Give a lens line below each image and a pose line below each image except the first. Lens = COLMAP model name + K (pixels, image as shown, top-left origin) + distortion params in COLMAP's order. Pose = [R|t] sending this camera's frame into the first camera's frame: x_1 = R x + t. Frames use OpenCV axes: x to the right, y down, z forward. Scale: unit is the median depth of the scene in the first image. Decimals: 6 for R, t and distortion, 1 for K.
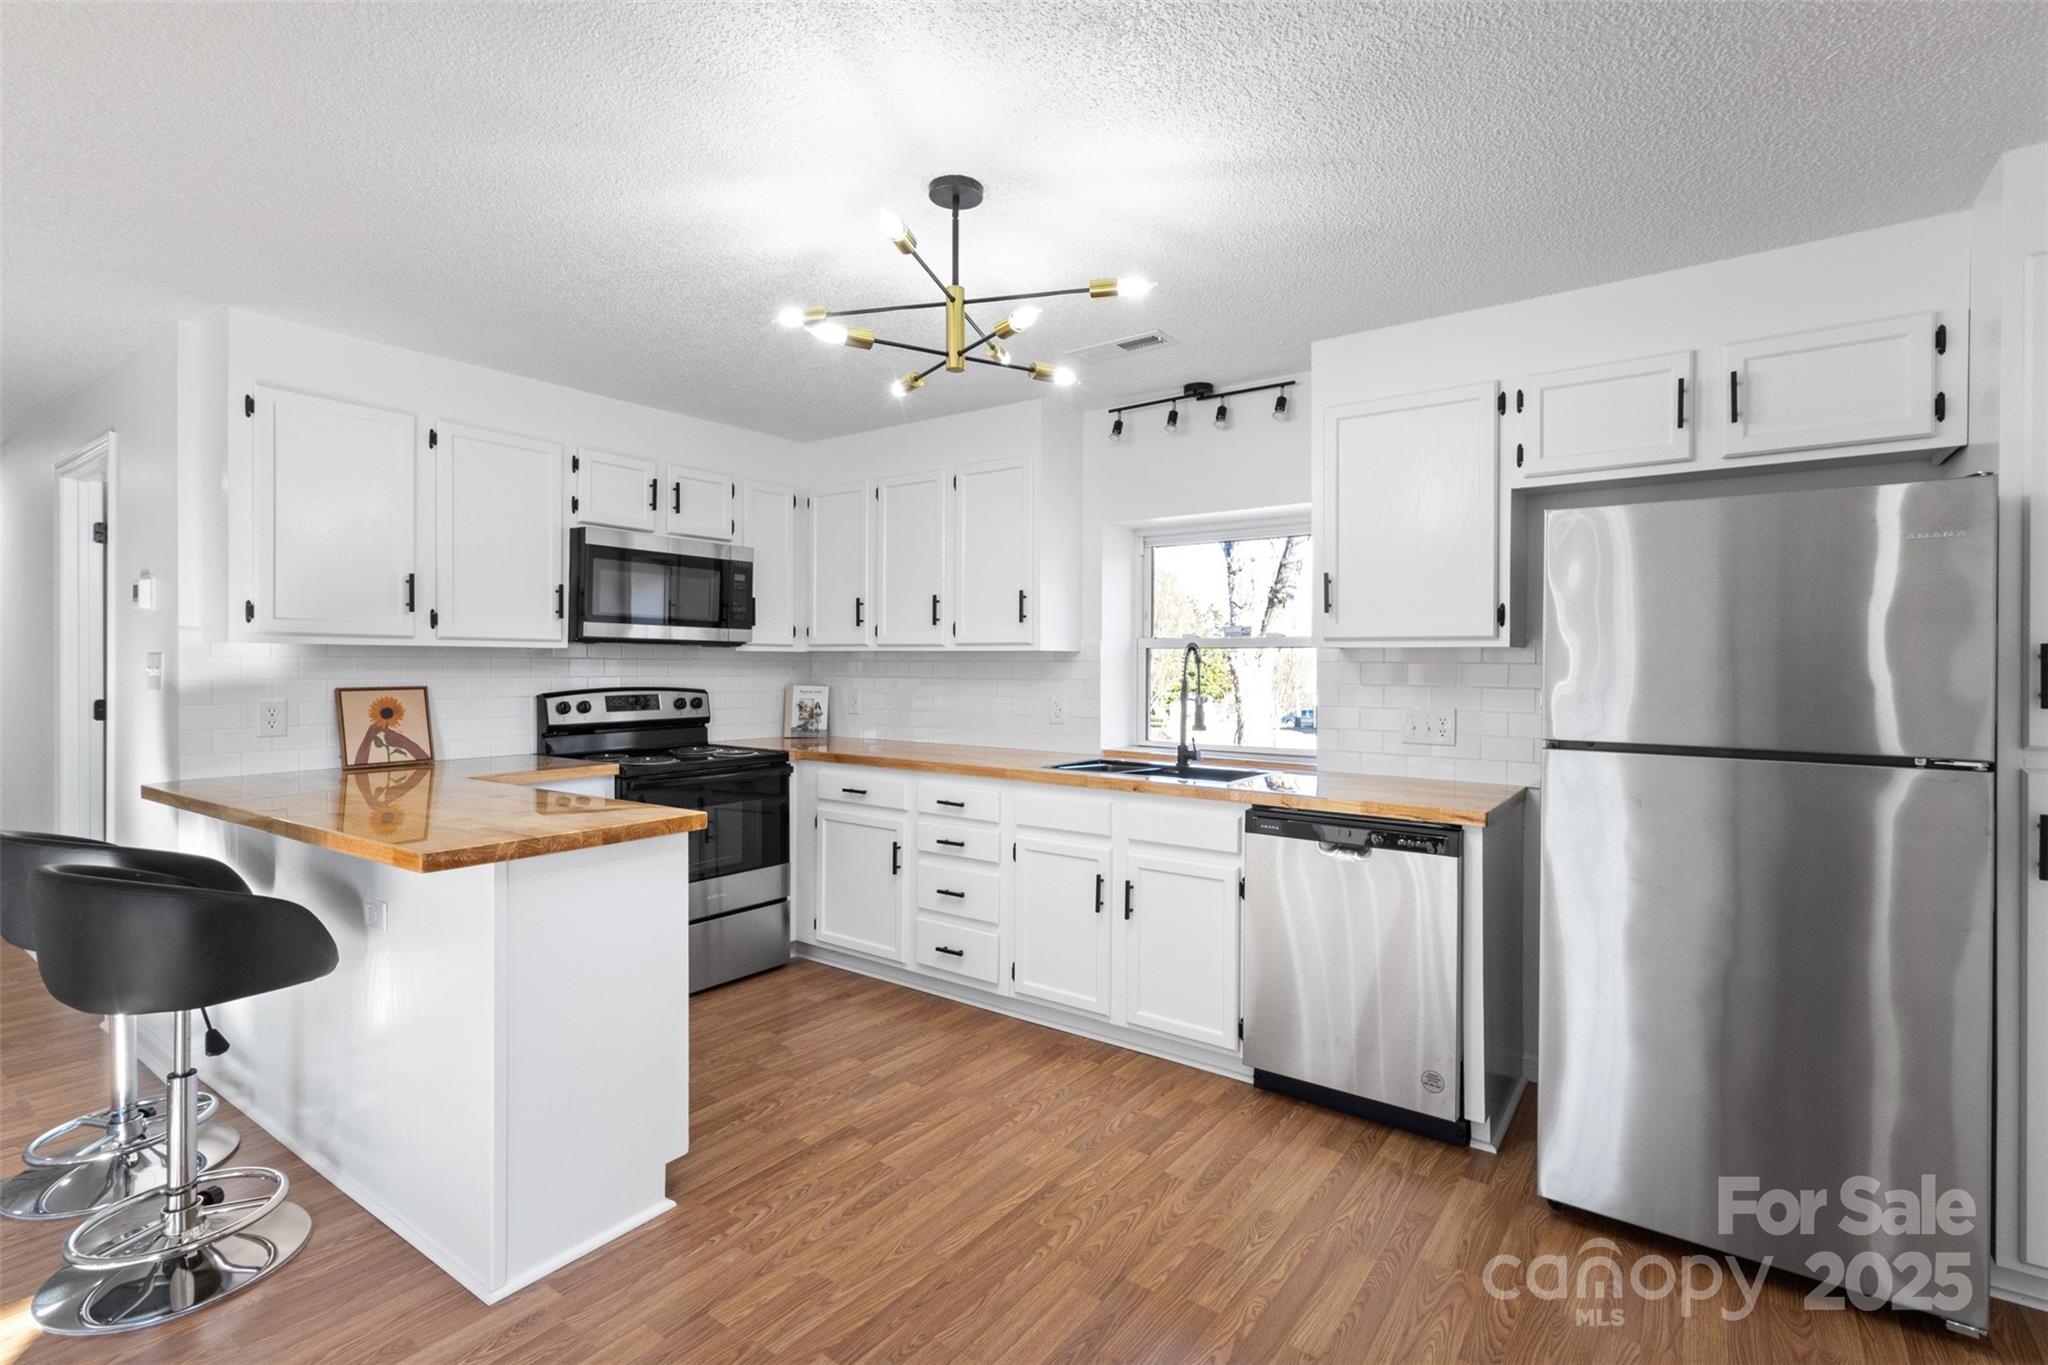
lens RADIAL K [[956.1, 0, 1013.0], [0, 956.1, 672.1], [0, 0, 1]] dist [0.009709, 0.000368]
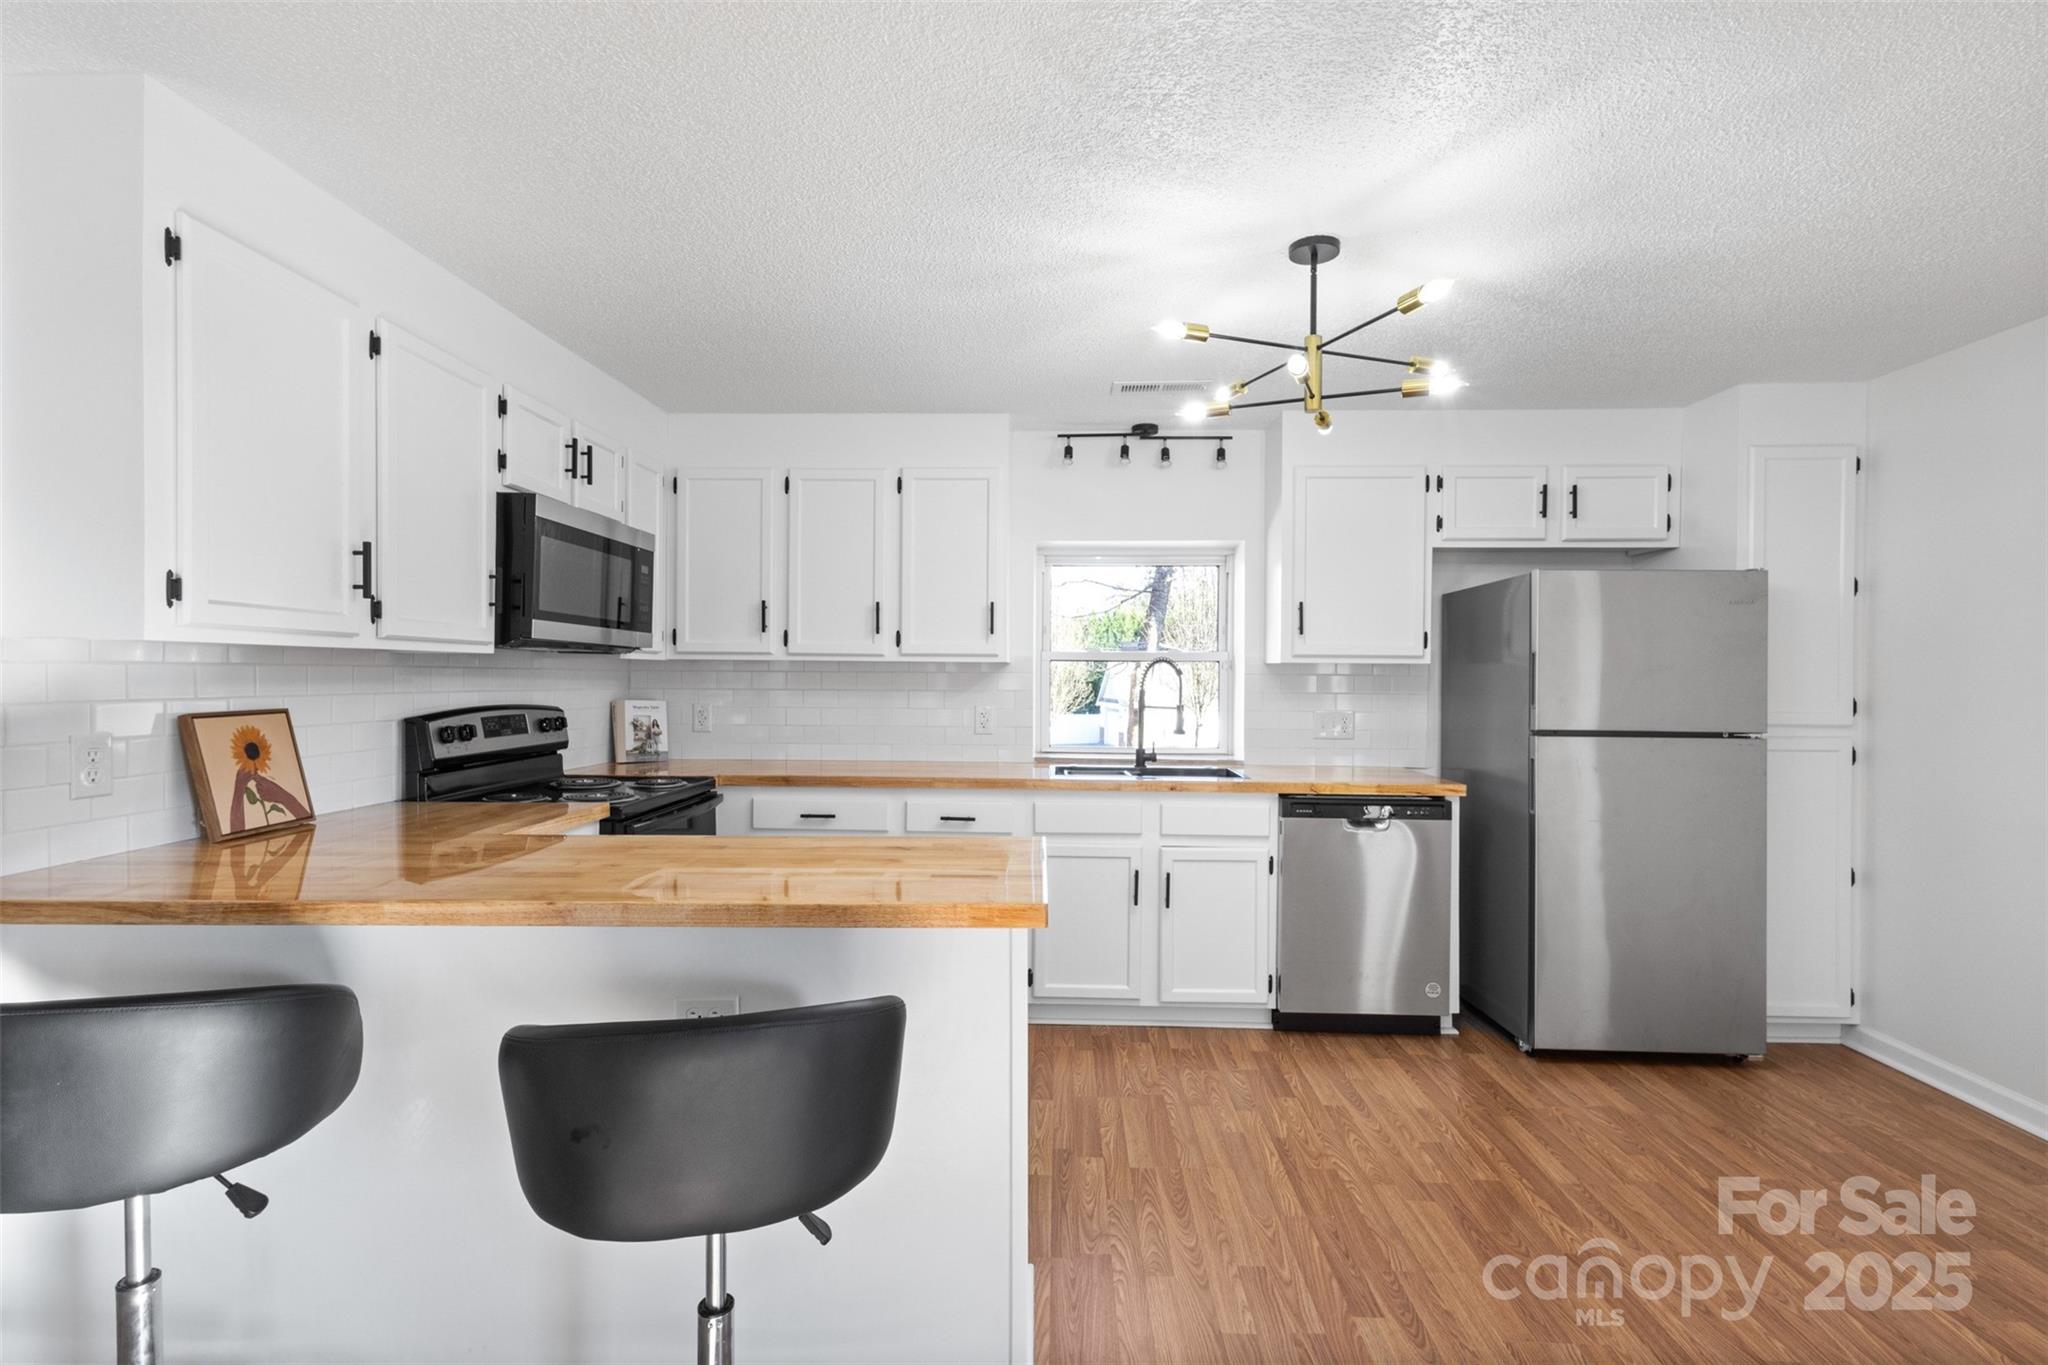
lens RADIAL K [[956.1, 0, 1016.7], [0, 956.1, 686.8], [0, 0, 1]] dist [0.009709, 0.000368]
pose [[0.826510, -0.006094, 0.562889, -0.573148], [0.002429, 0.999971, 0.007260, -0.003982], [-0.562917, -0.004633, 0.826501, 0.165400]]
